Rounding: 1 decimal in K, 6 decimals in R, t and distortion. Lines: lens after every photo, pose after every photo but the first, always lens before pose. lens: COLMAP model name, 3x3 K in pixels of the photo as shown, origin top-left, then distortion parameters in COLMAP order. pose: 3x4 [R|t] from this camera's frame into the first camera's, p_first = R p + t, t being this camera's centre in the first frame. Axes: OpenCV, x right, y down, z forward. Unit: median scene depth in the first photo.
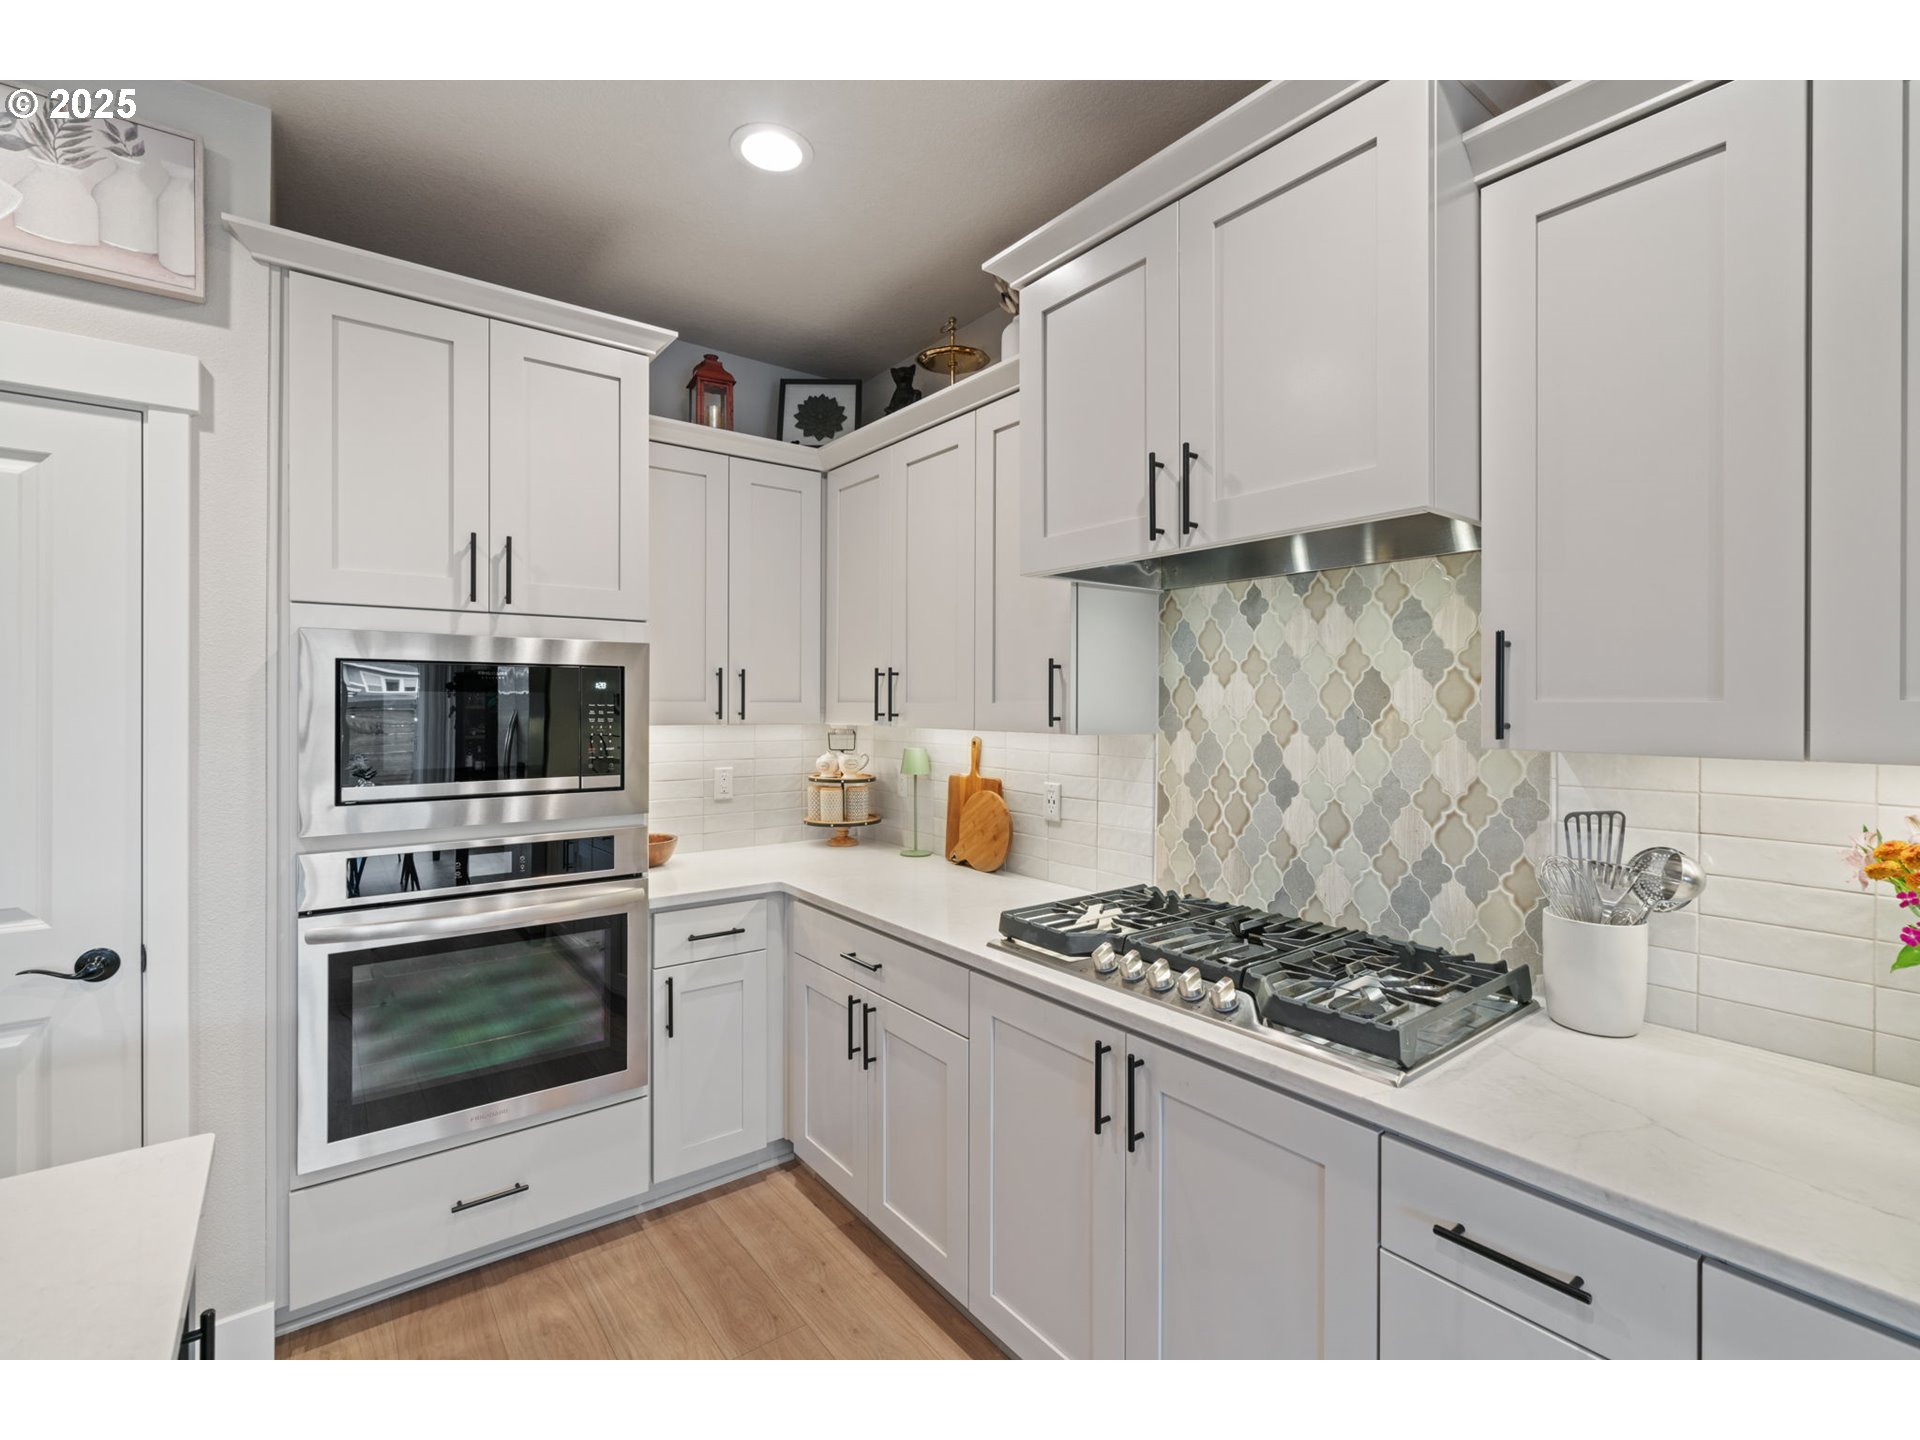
lens RADIAL K [[870.2, 0, 959.0], [0, 870.2, 705.3], [0, 0, 1]] dist [-0.001842, 0.000392]
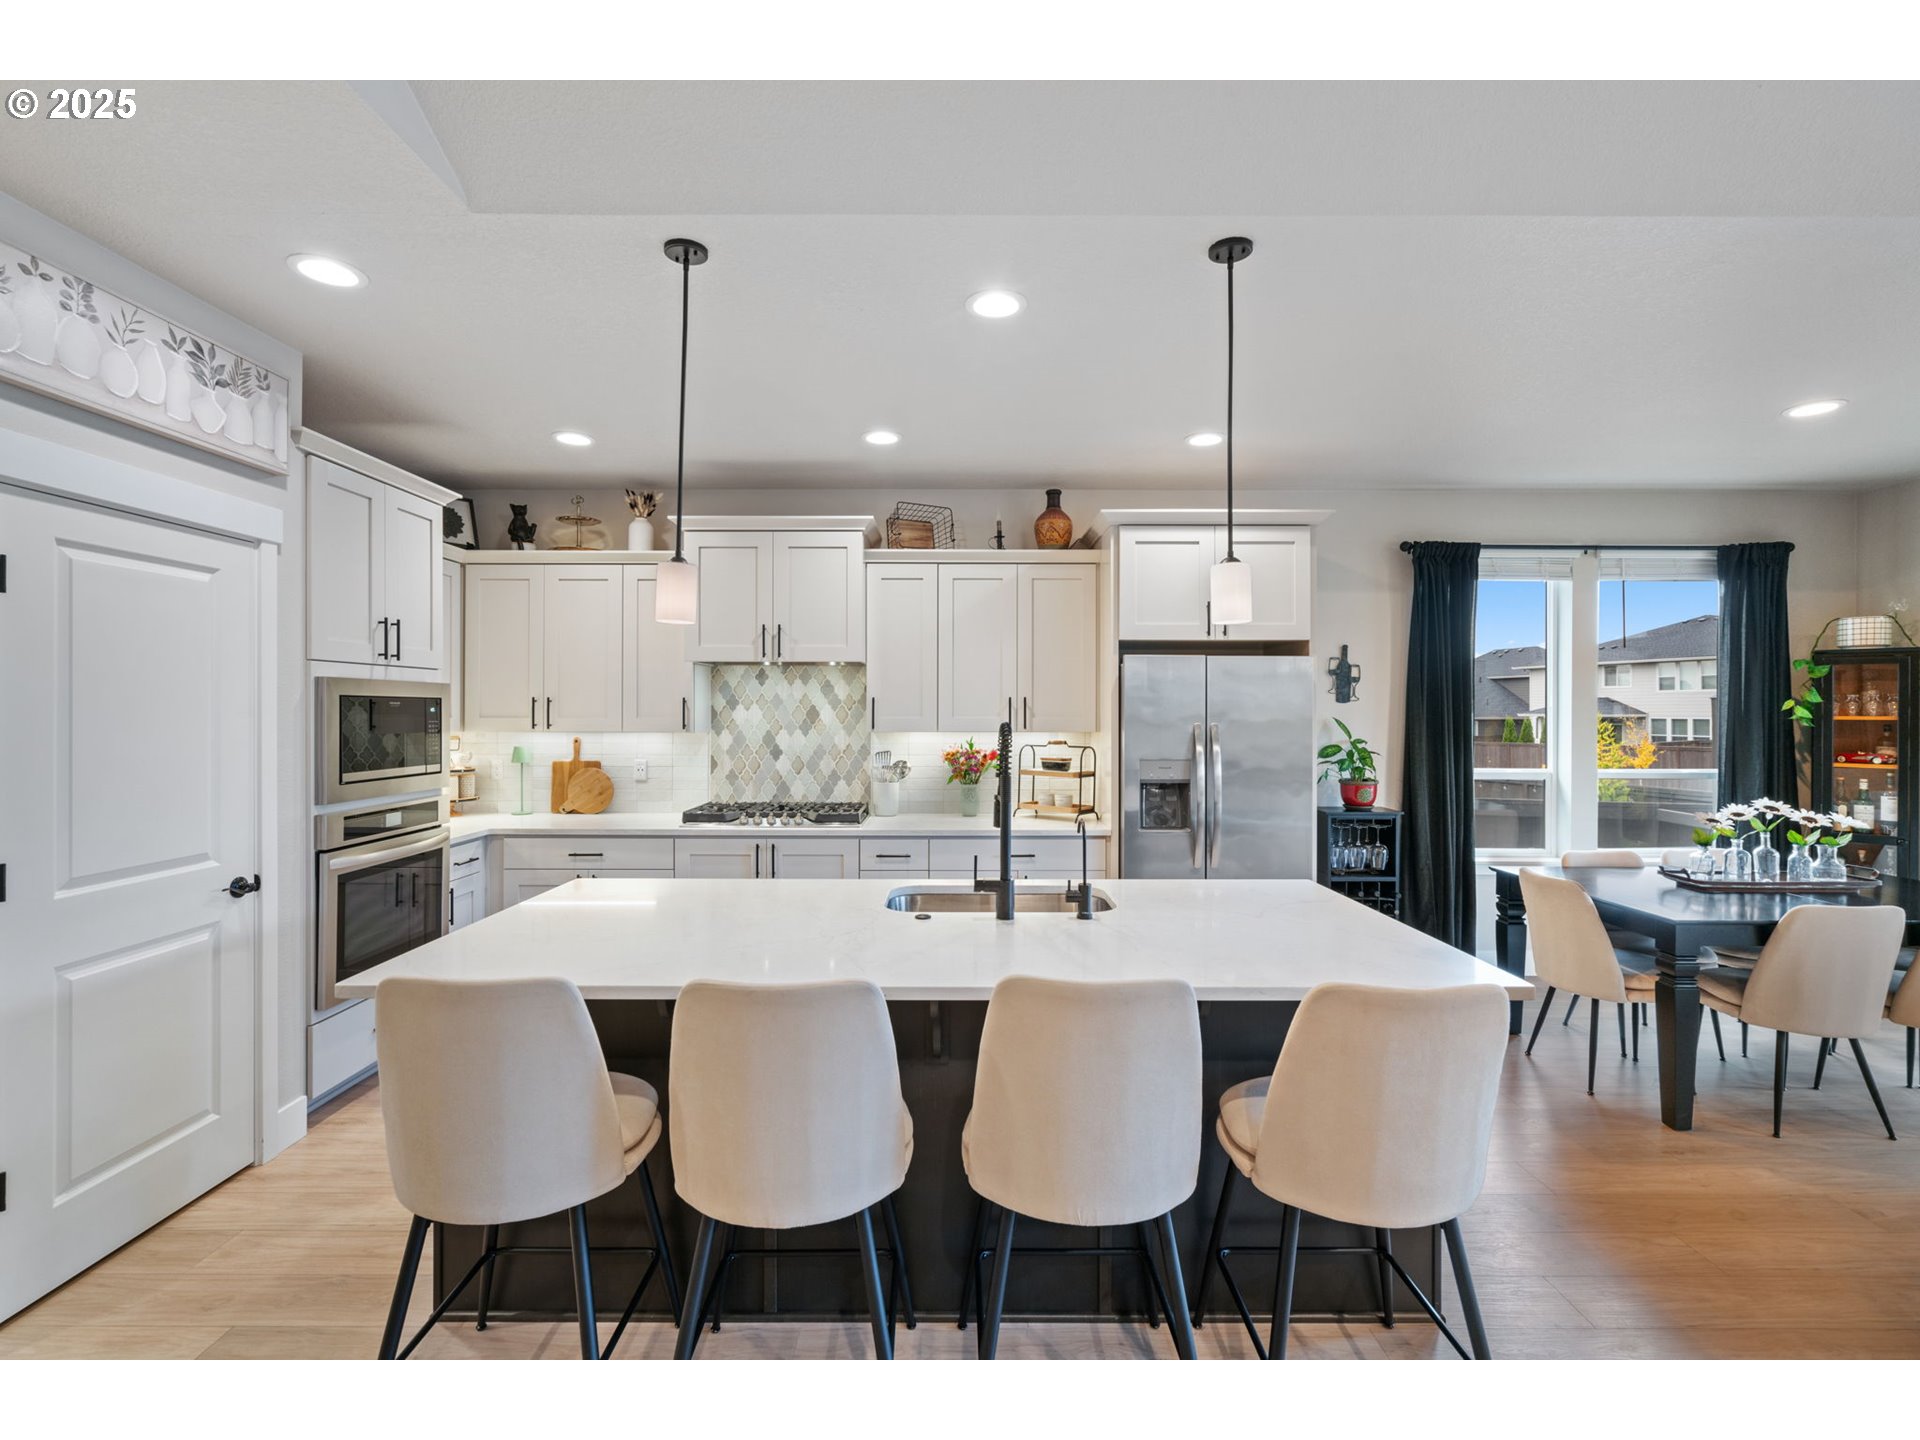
lens RADIAL K [[870.2, 0, 959.0], [0, 870.2, 705.3], [0, 0, 1]] dist [-0.001842, 0.000392]
pose [[0.604959, 0.003502, 0.796249, -1.195822], [0.000459, 0.999989, -0.004747, -0.024027], [-0.796256, 0.003237, 0.604951, -0.842857]]
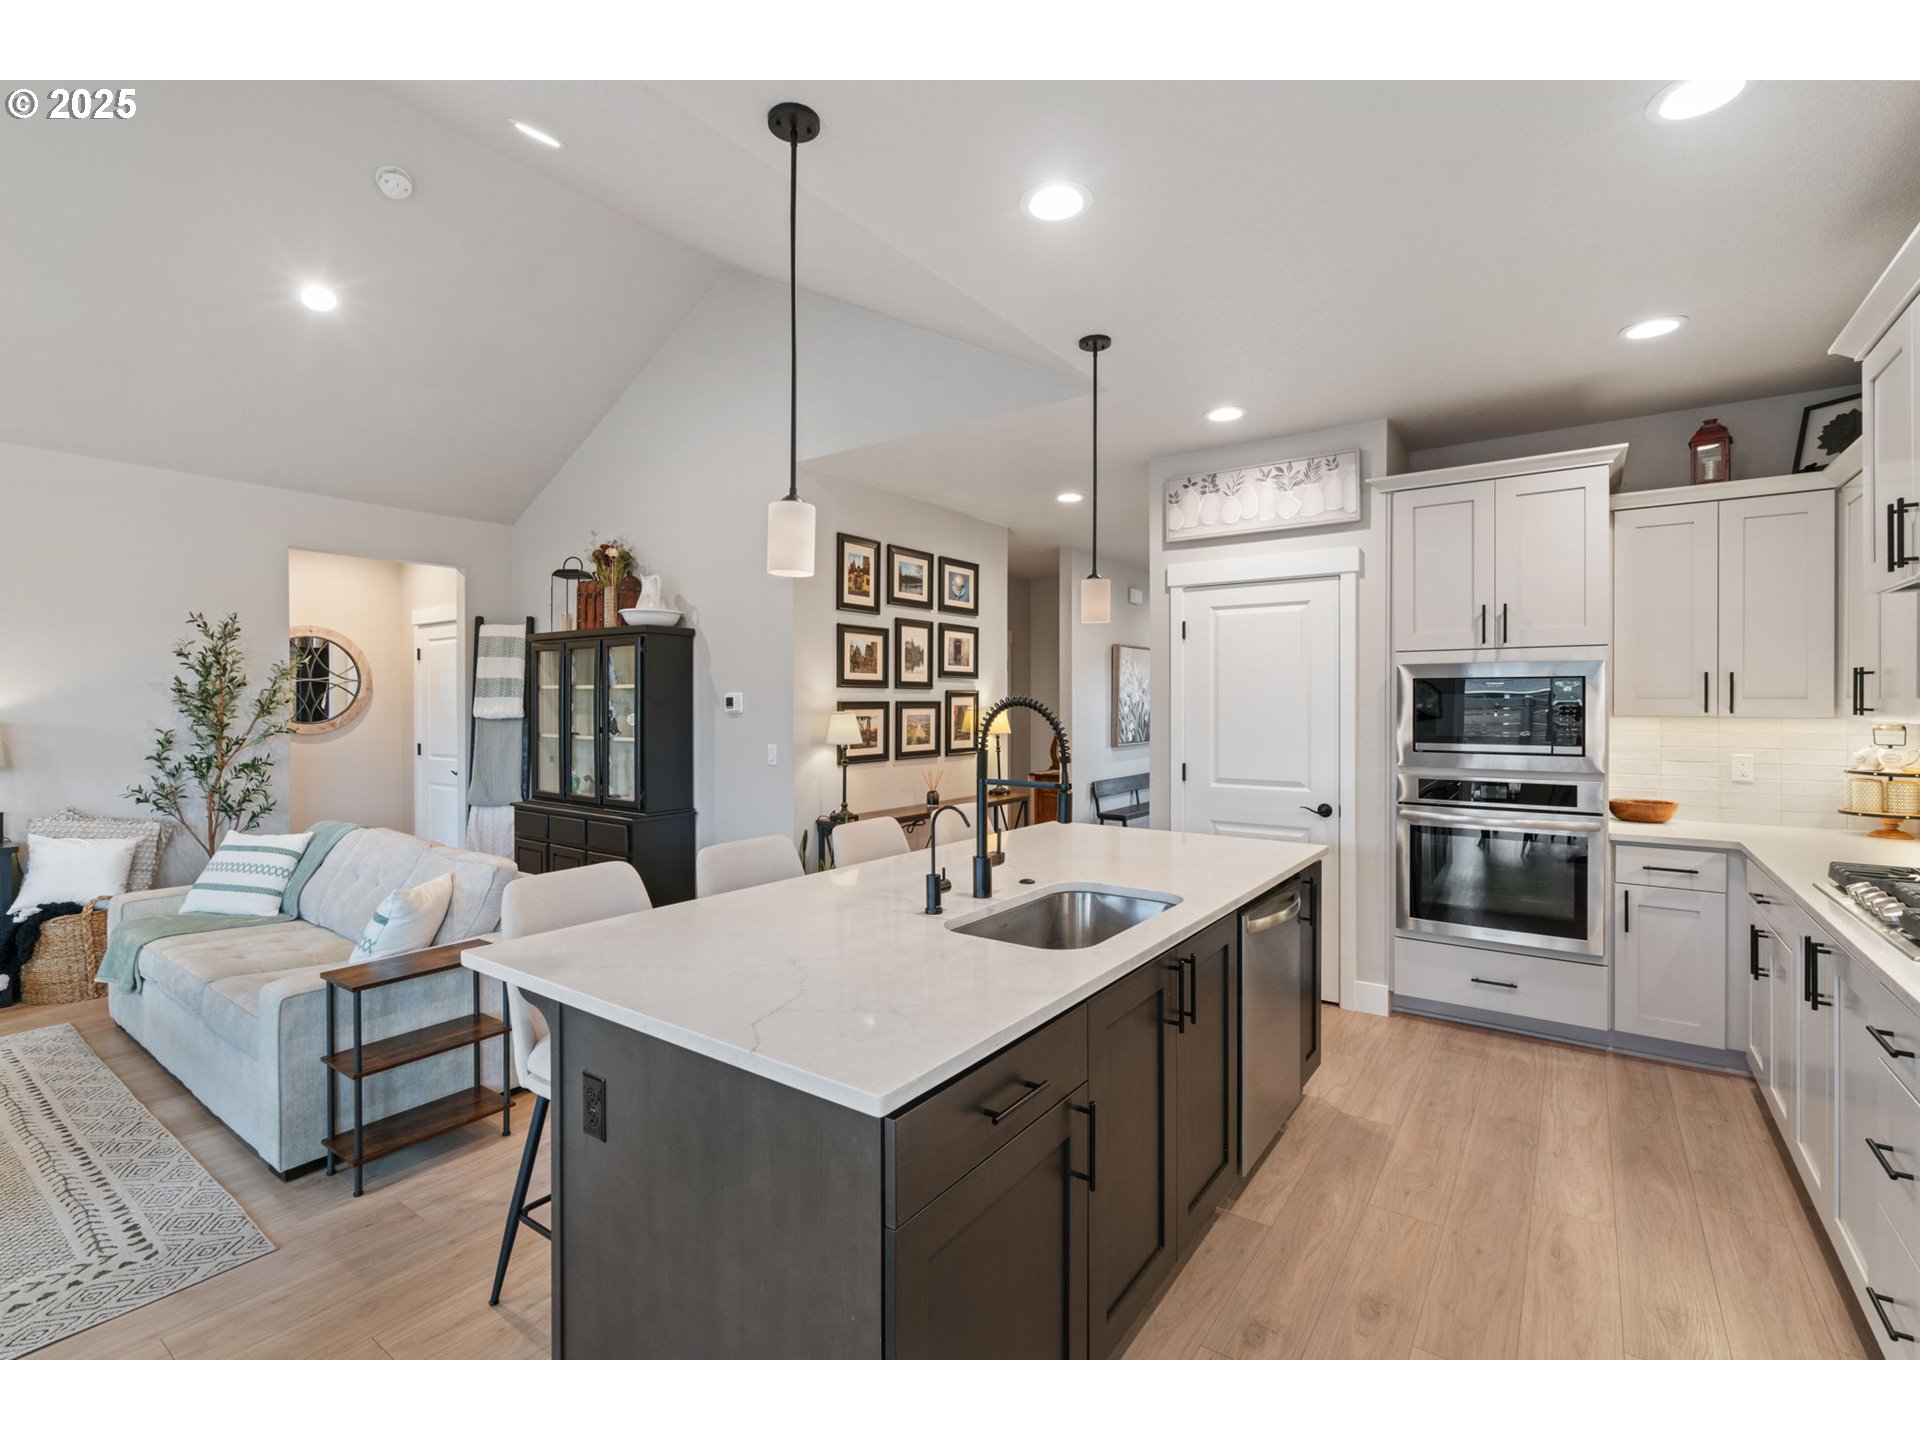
lens RADIAL K [[870.2, 0, 959.0], [0, 870.2, 705.3], [0, 0, 1]] dist [-0.001842, 0.000392]
pose [[0.294654, 0.000675, -0.955604, 0.818760], [0.000586, 0.999999, 0.000887, 0.005032], [0.955604, -0.000822, 0.294654, -0.547223]]
